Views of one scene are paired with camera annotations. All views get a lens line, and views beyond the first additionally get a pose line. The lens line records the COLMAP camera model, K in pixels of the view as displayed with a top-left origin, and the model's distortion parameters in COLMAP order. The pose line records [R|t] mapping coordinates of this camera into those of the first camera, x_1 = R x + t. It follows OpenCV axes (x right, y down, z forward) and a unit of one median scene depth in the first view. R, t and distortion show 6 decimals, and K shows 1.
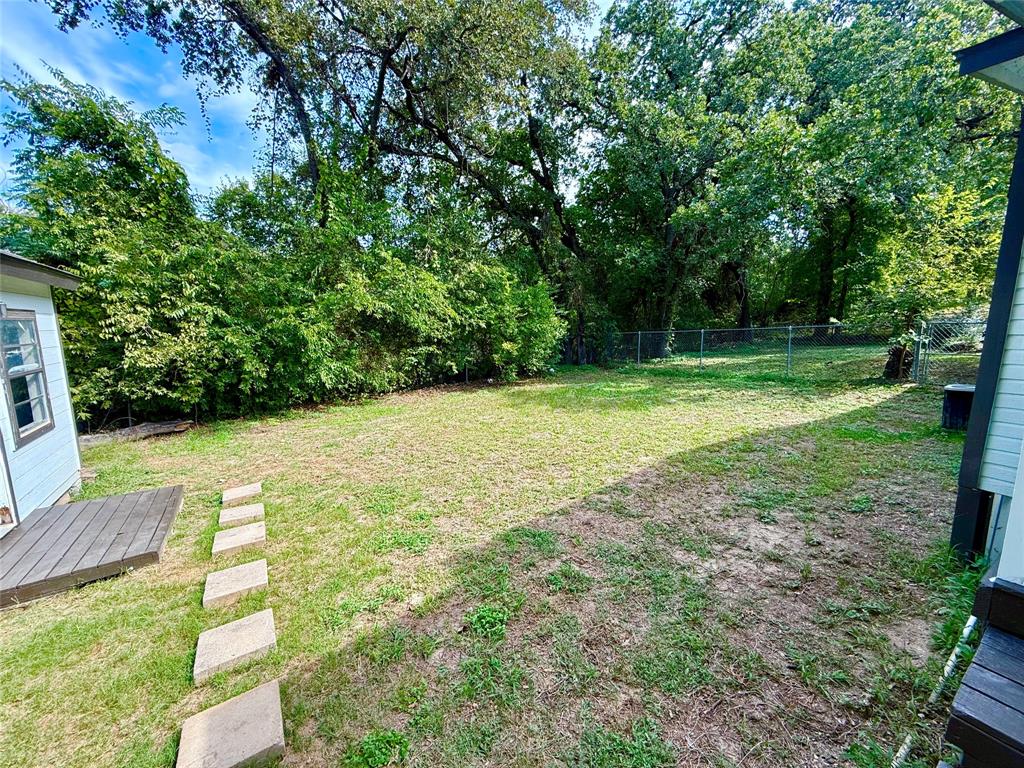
lens RADIAL K [[406.8, 0, 509.7], [0, 406.8, 383.2], [0, 0, 1]] dist [-0.004141, 0.000333]
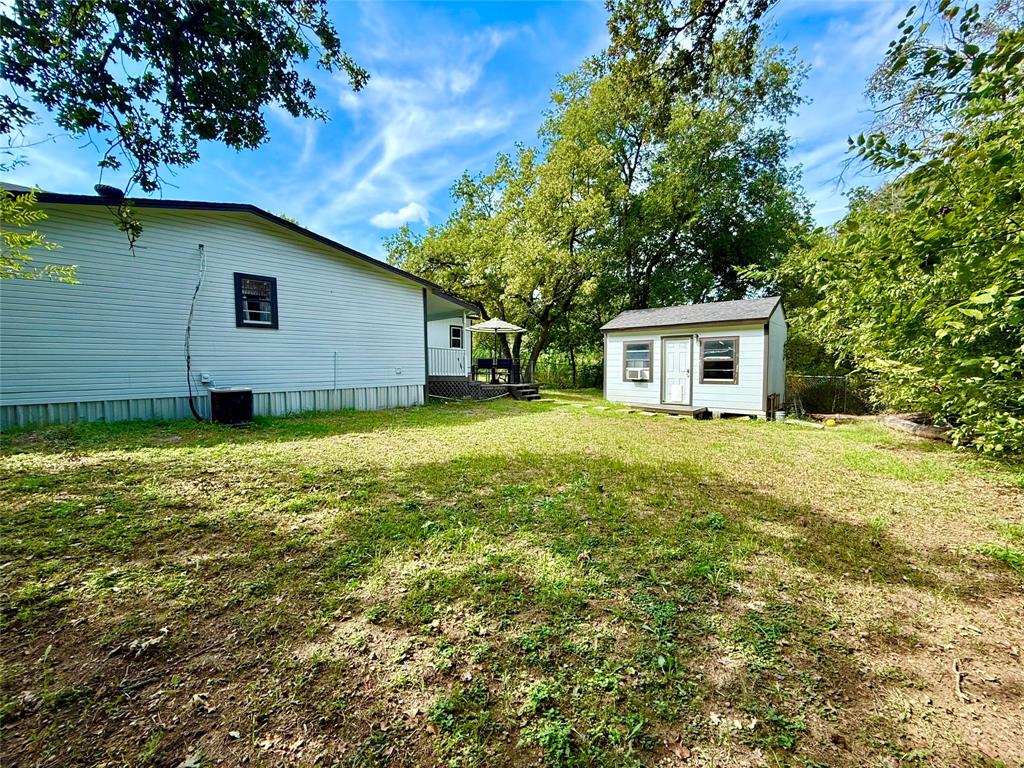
lens RADIAL K [[406.8, 0, 509.7], [0, 406.8, 383.2], [0, 0, 1]] dist [-0.004141, 0.000333]
pose [[-0.970219, 0.028110, -0.240591, 0.446431], [-0.019512, 0.980946, 0.193298, -0.195253], [0.241440, 0.192236, -0.951184, 1.729495]]
